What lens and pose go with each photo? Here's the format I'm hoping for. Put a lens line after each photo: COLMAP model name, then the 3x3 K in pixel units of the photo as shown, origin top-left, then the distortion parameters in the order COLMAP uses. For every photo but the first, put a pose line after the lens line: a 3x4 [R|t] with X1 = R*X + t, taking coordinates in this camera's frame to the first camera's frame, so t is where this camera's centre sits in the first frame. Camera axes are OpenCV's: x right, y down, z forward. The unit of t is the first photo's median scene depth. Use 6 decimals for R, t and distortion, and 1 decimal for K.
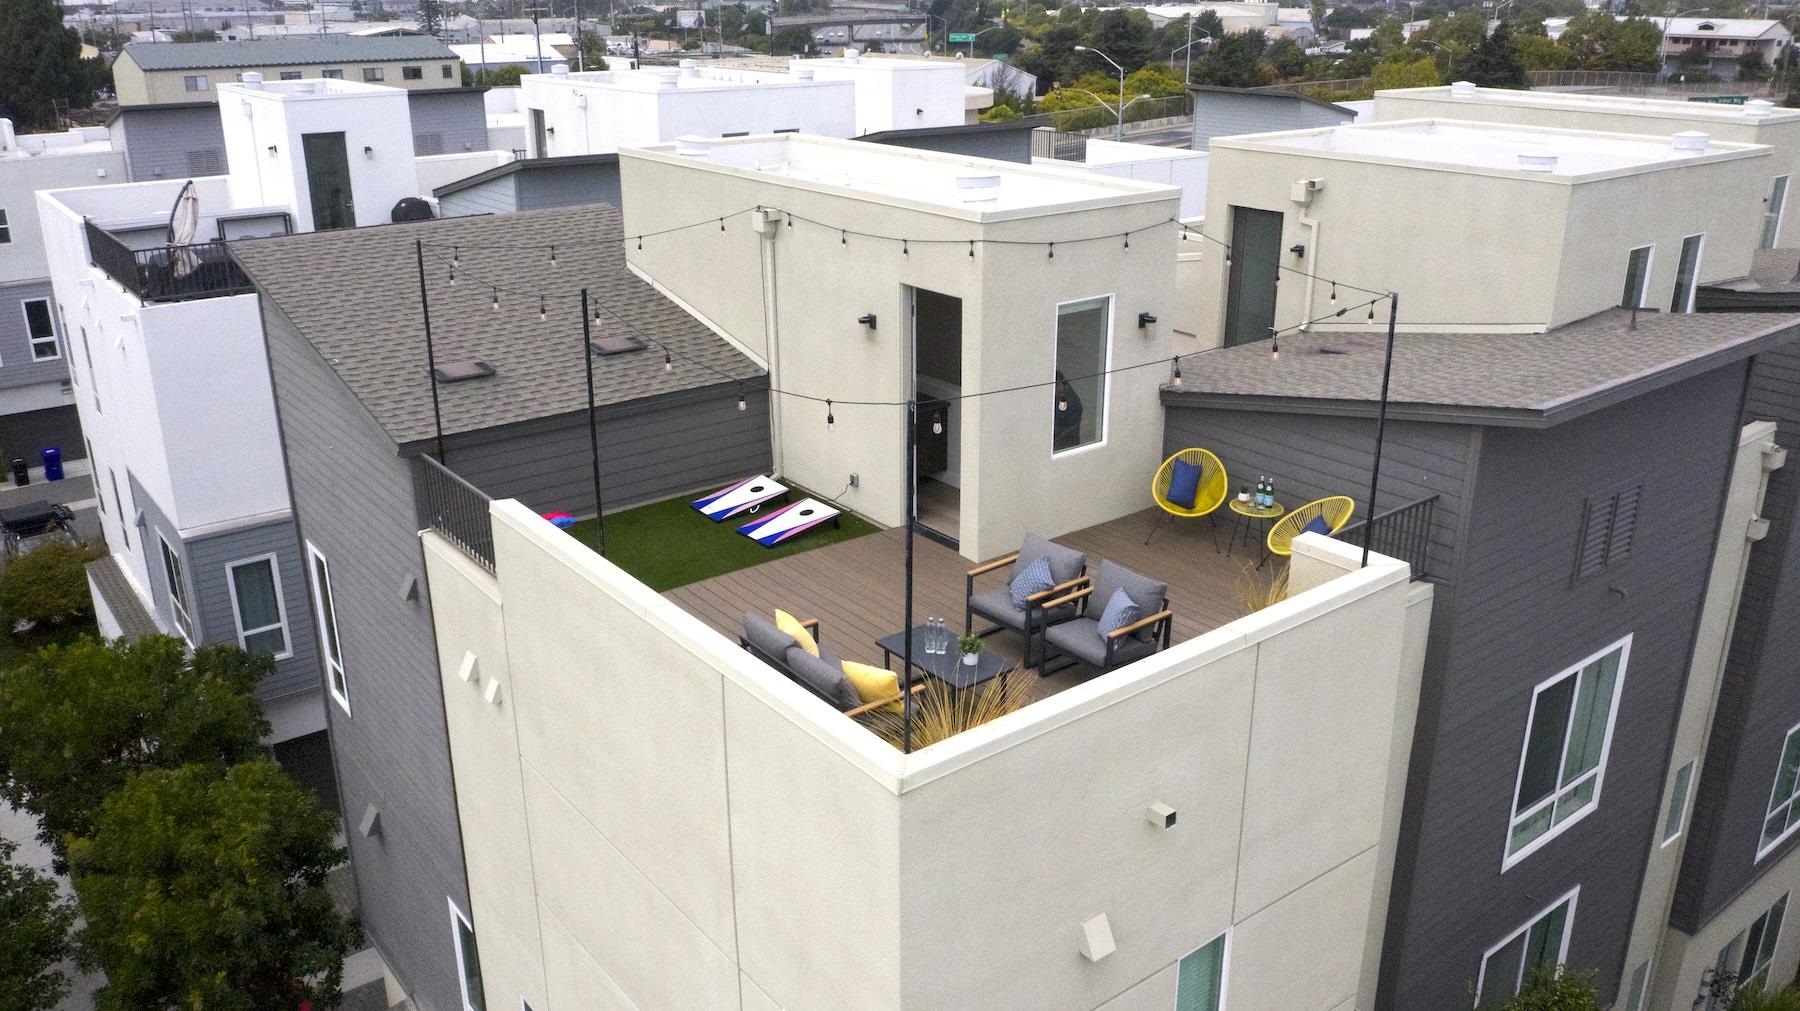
lens RADIAL K [[1412.0, 0, 900.0], [0, 1412.0, 505.5], [0, 0, 1]] dist [-0.026368, -0.001768]
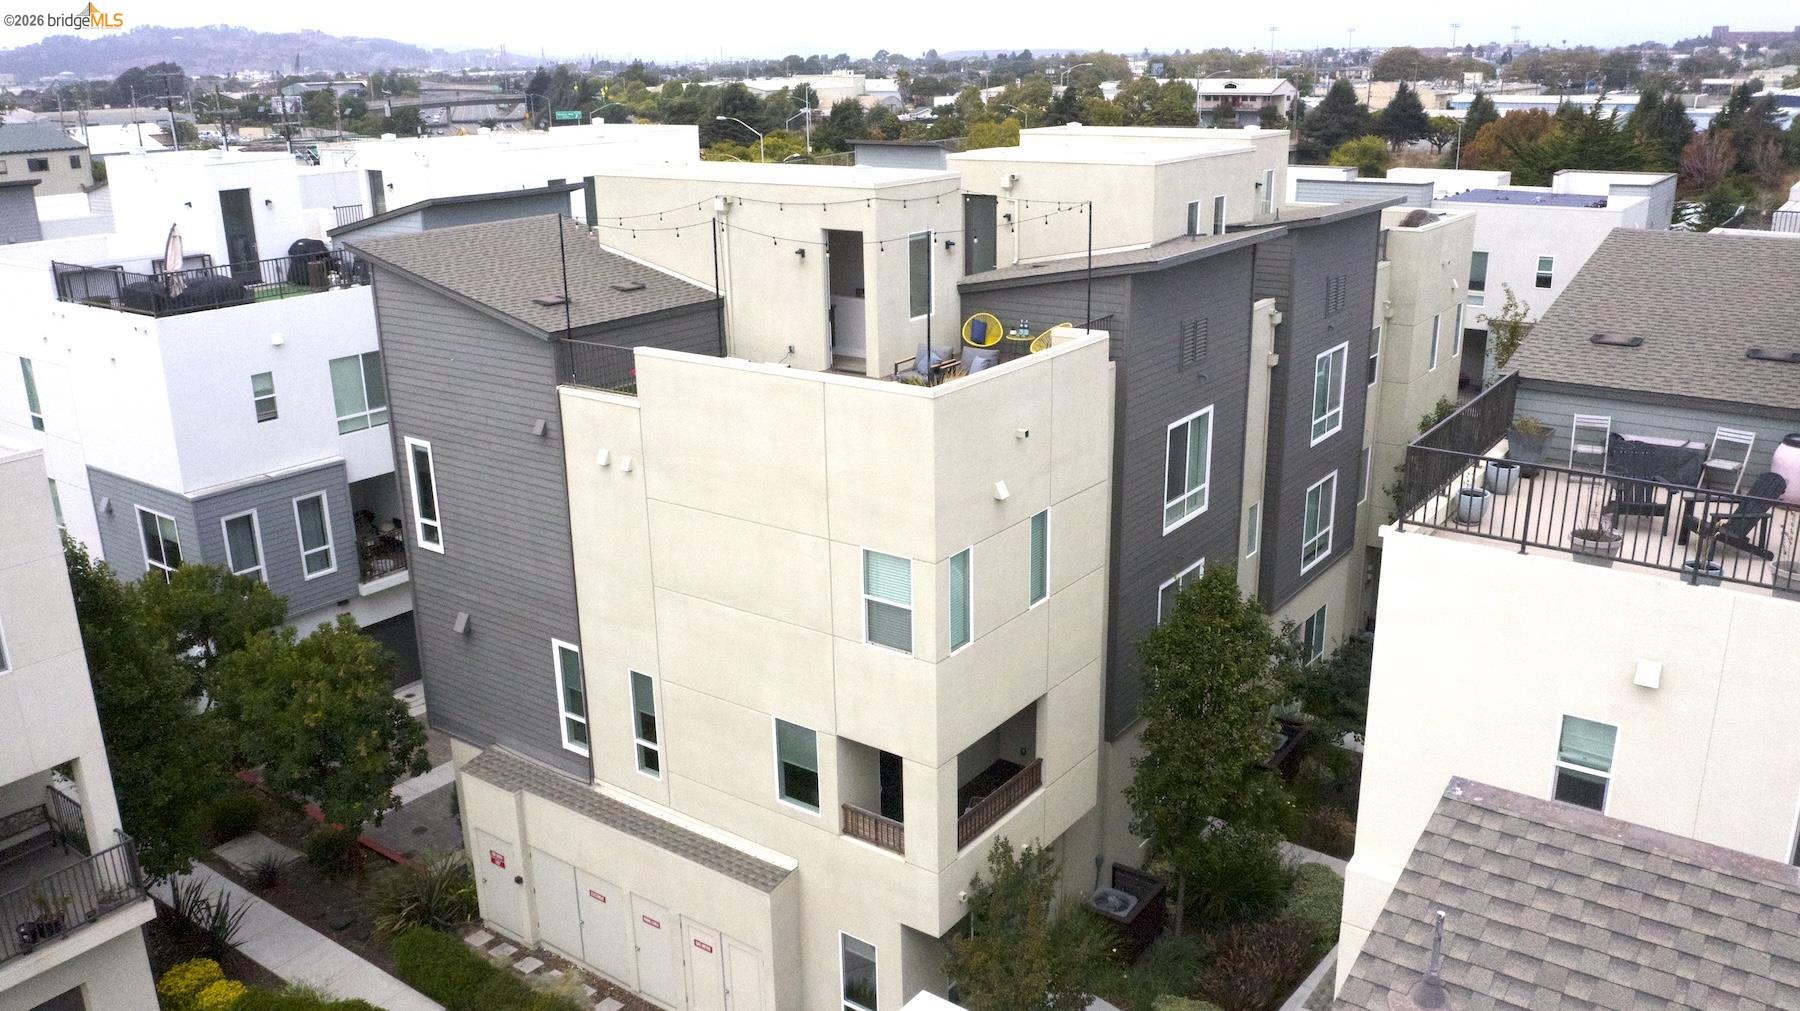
lens RADIAL K [[1414.8, 0, 900.0], [0, 1414.8, 505.5], [0, 0, 1]] dist [-0.035891, 0.003657]
pose [[0.961513, -0.096121, 0.257397, -0.213438], [0.108642, 0.993470, -0.034837, 0.142873], [-0.252368, 0.061460, 0.965678, -0.399262]]
